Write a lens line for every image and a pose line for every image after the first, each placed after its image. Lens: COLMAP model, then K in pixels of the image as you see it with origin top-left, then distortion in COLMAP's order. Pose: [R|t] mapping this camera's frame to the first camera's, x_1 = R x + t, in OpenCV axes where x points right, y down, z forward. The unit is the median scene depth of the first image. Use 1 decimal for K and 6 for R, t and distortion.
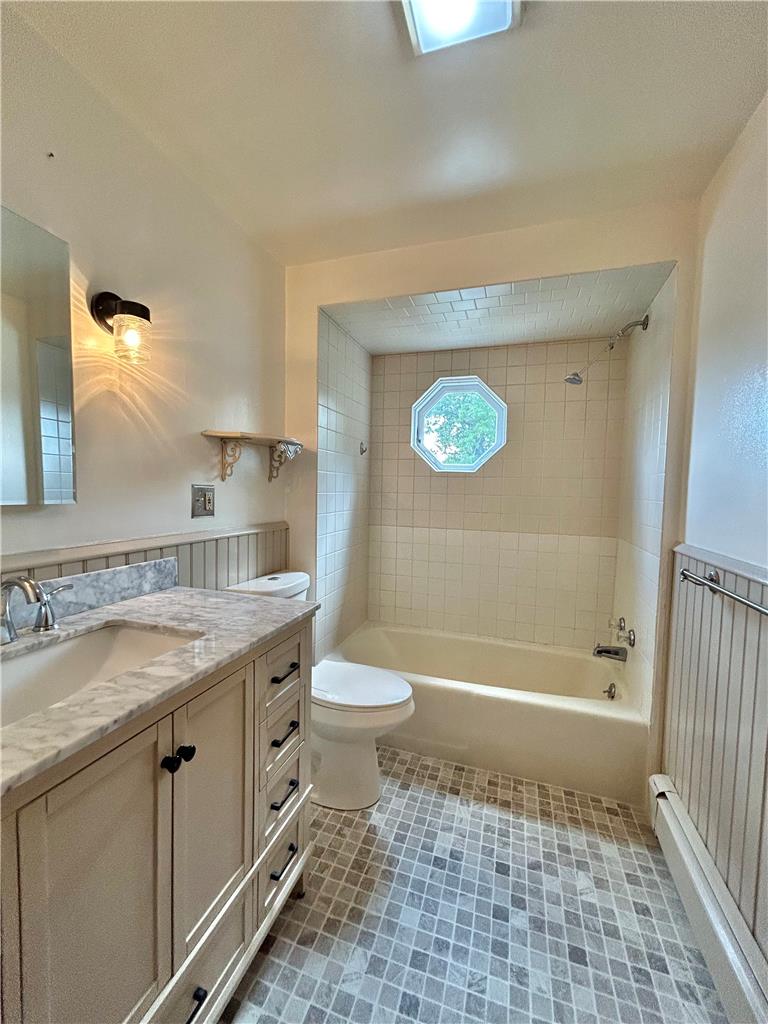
lens RADIAL K [[412.3, 0, 383.5], [0, 412.3, 513.0], [0, 0, 1]] dist [0.006625, 0.000013]
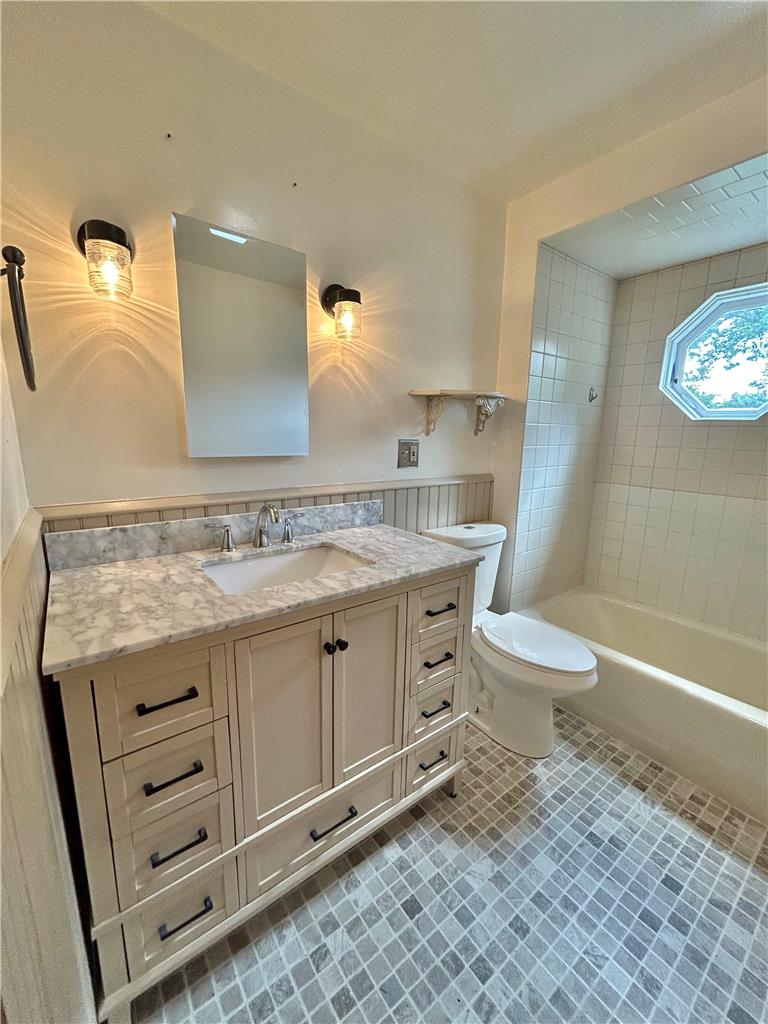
lens RADIAL K [[412.3, 0, 384.8], [0, 412.3, 512.1], [0, 0, 1]] dist [0.006625, 0.000013]
pose [[0.824295, 0.103572, -0.556606, 0.193727], [-0.034554, 0.990495, 0.133137, -0.020919], [0.565105, -0.090511, 0.820039, 0.002677]]
